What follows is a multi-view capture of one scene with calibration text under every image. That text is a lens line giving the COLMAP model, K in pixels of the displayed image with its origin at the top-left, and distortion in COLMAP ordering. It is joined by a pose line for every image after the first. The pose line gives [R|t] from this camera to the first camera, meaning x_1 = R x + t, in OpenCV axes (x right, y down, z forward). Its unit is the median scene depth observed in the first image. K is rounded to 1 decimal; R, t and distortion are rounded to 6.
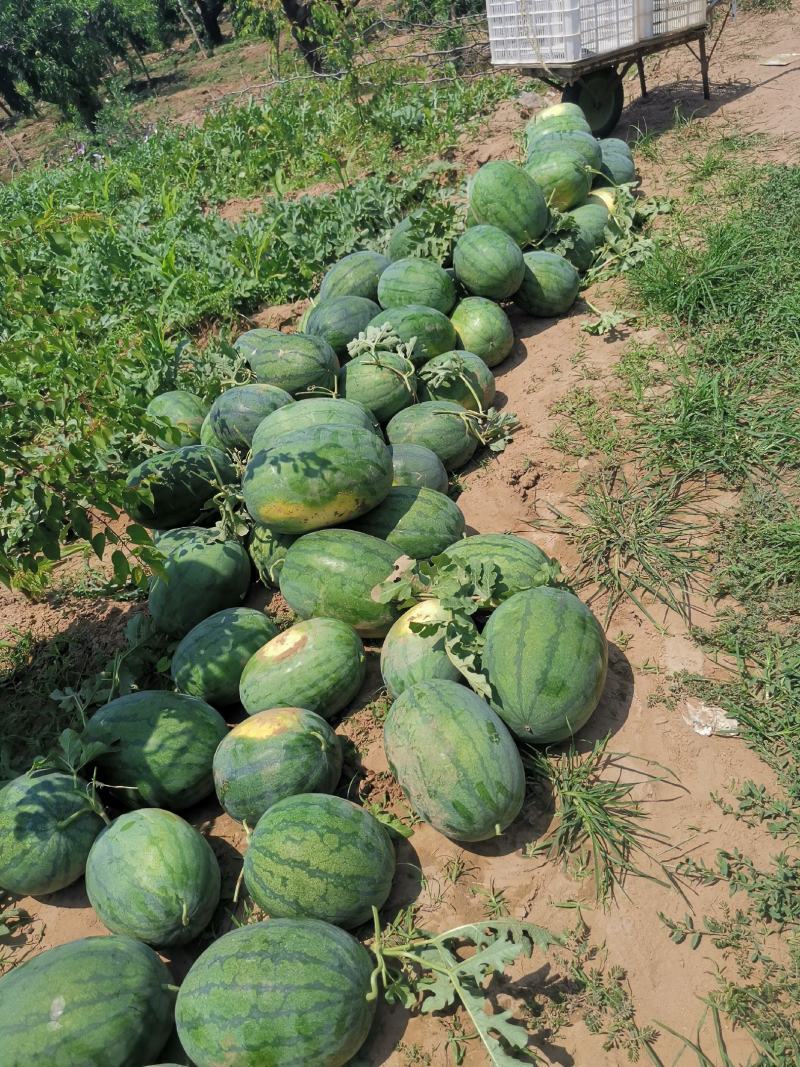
lens RADIAL K [[801.1, 0, 400.0], [0, 801.1, 531.8], [0, 0, 1]] dist [-0.026431, -0.025876]
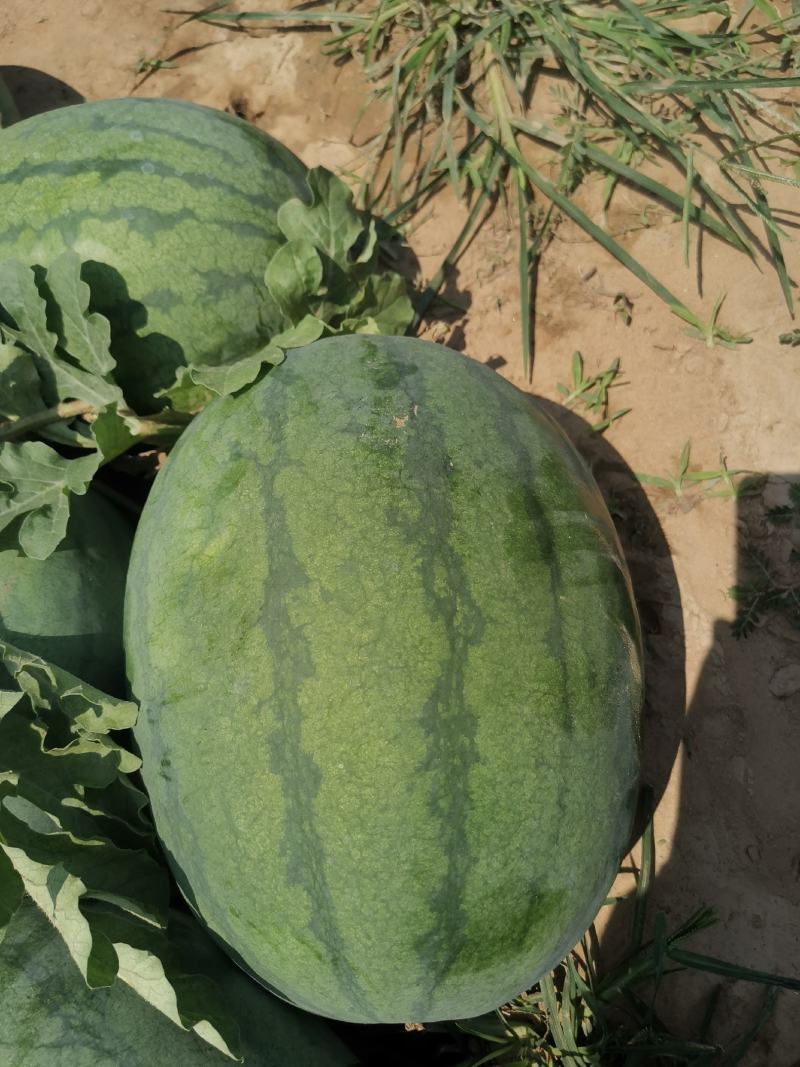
lens RADIAL K [[801.1, 0, 398.4], [0, 801.1, 534.4], [0, 0, 1]] dist [-0.026431, -0.025876]
pose [[0.931957, -0.329329, 0.151651, 0.137811], [0.187023, 0.794987, 0.577078, -0.014121], [-0.310609, -0.509449, 0.802486, 0.722184]]
